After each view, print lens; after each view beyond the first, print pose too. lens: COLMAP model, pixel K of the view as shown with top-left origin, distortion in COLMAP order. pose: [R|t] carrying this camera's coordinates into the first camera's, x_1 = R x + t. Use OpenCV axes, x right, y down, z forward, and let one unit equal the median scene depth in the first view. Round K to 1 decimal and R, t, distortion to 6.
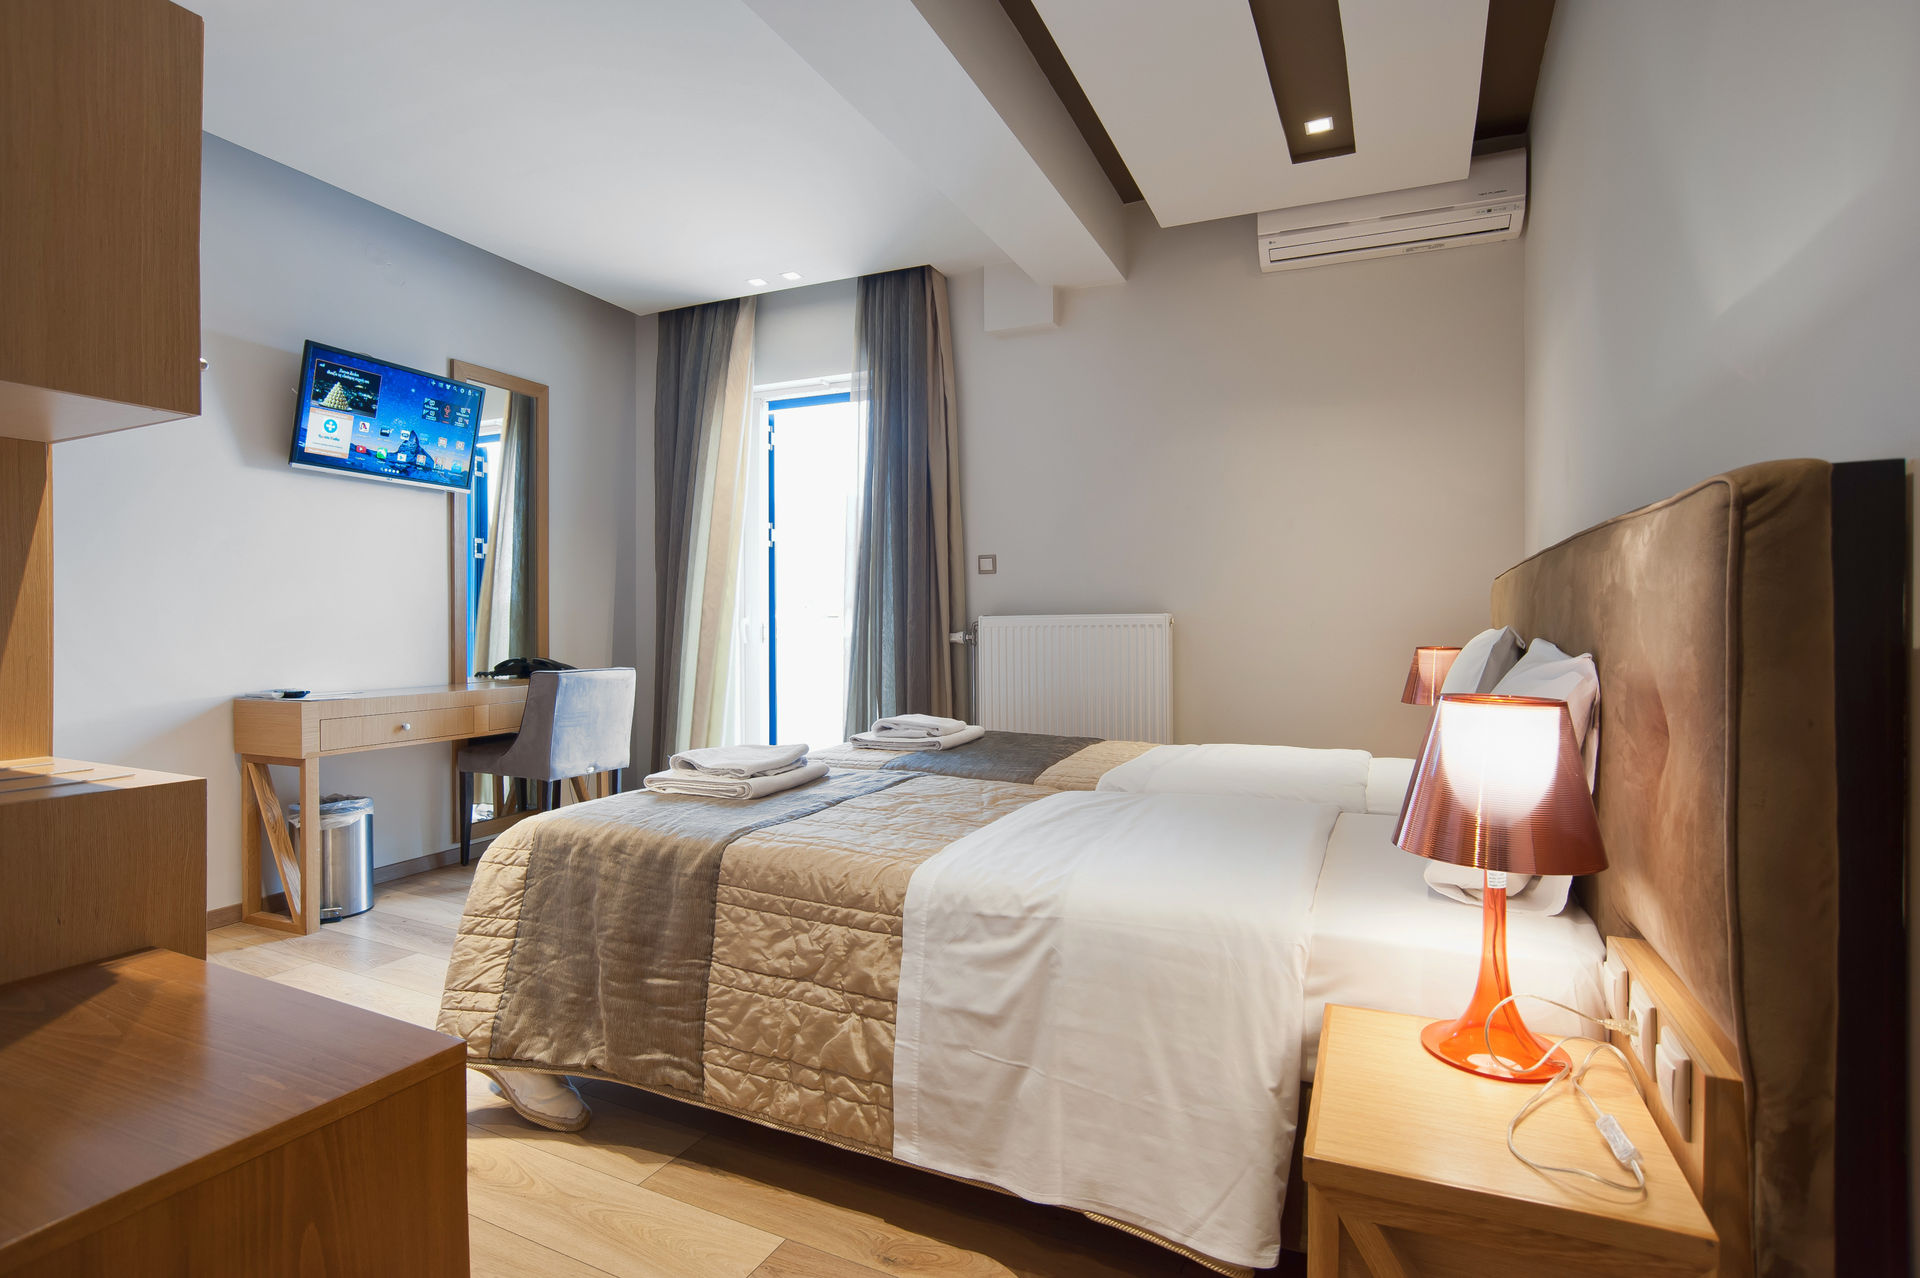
lens RADIAL K [[957.6, 0, 953.9], [0, 957.6, 622.4], [0, 0, 1]] dist [-0.027879, 0.006135]
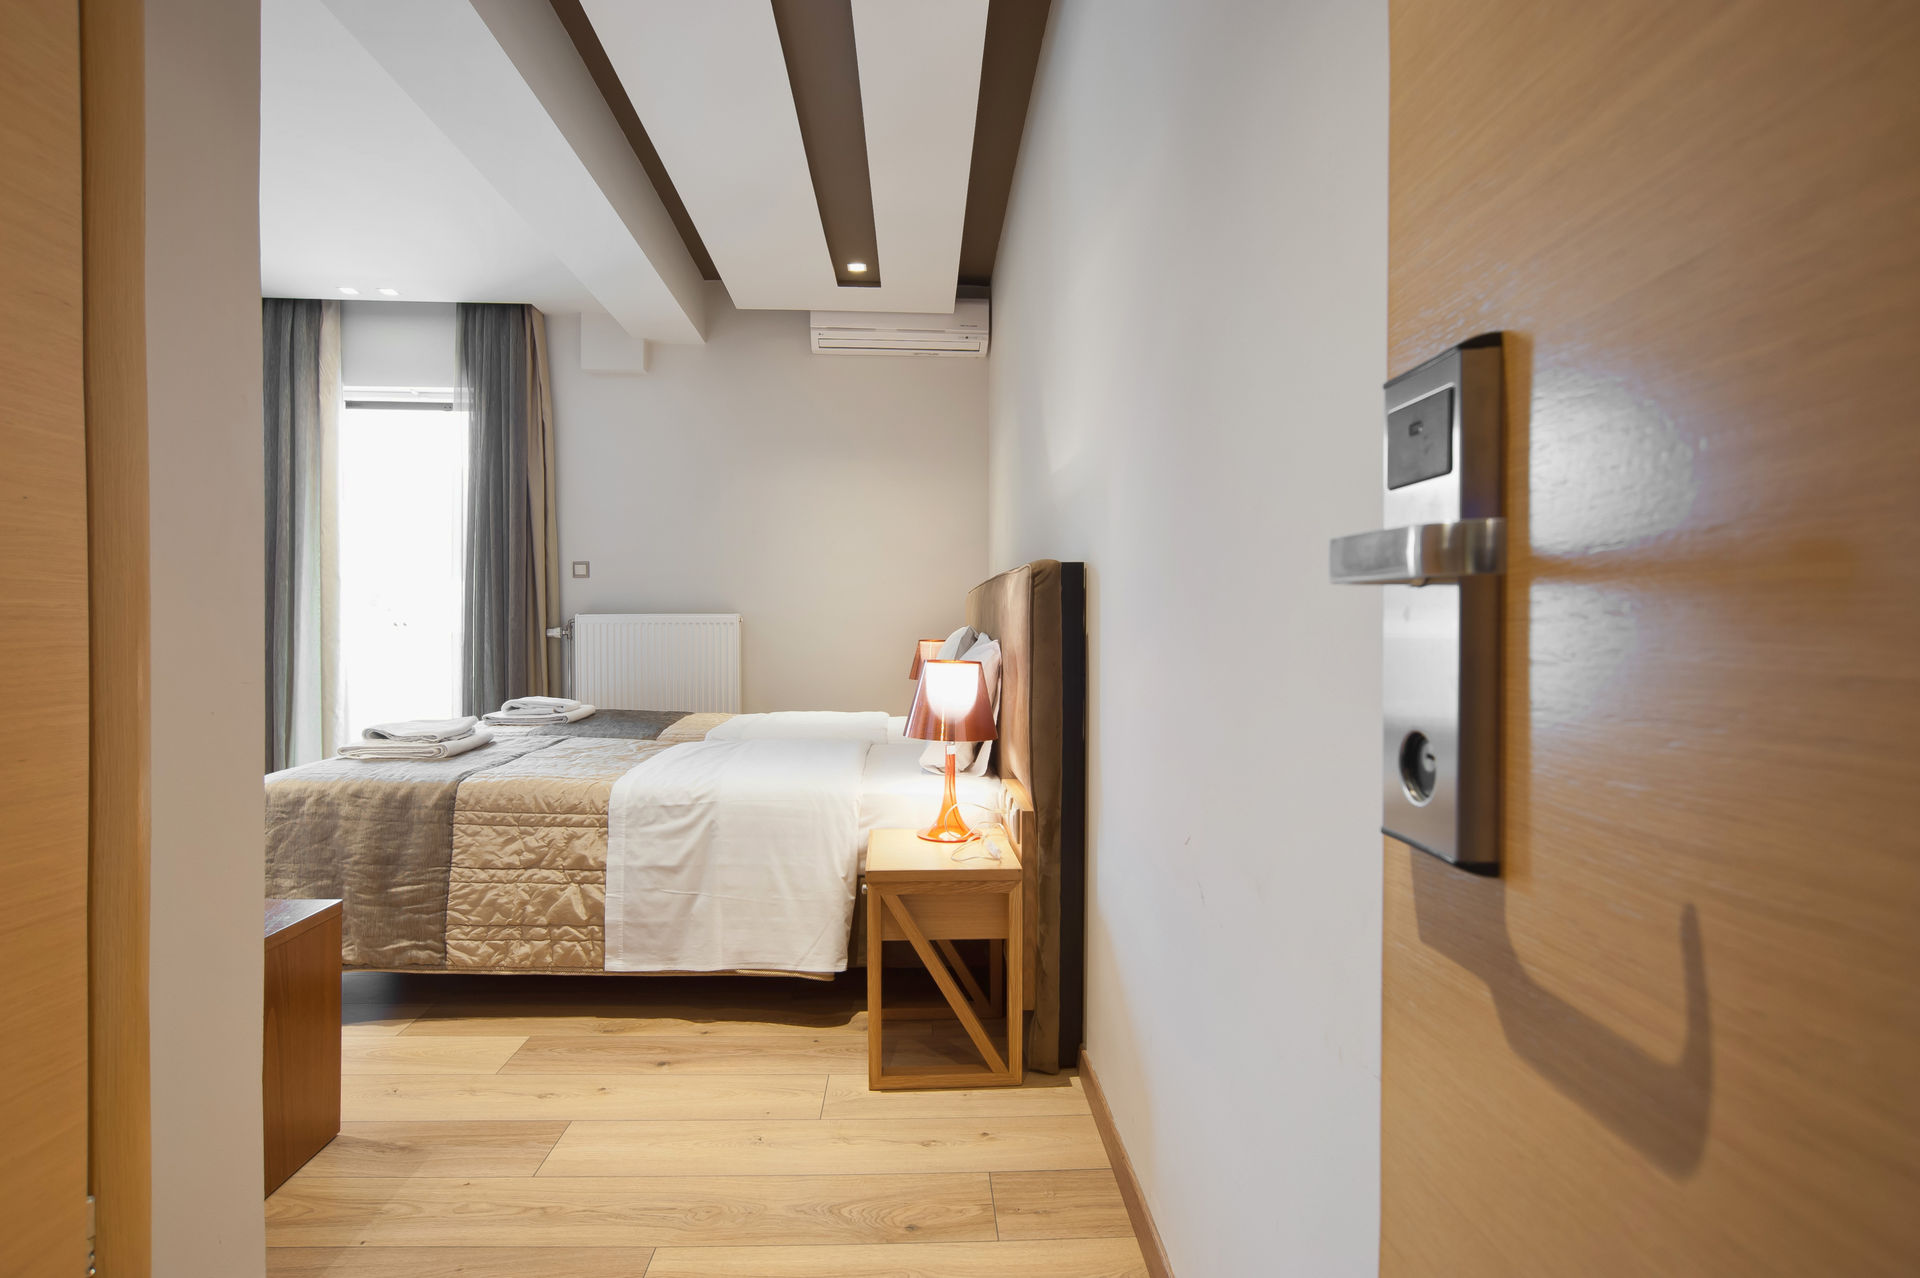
lens RADIAL K [[957.6, 0, 960.0], [0, 957.6, 632.4], [0, 0, 1]] dist [-0.027879, 0.006135]
pose [[0.880336, -0.000774, 0.474349, -0.236377], [-0.005742, 0.999908, 0.012287, -0.003160], [-0.474315, -0.013541, 0.880251, -0.503783]]
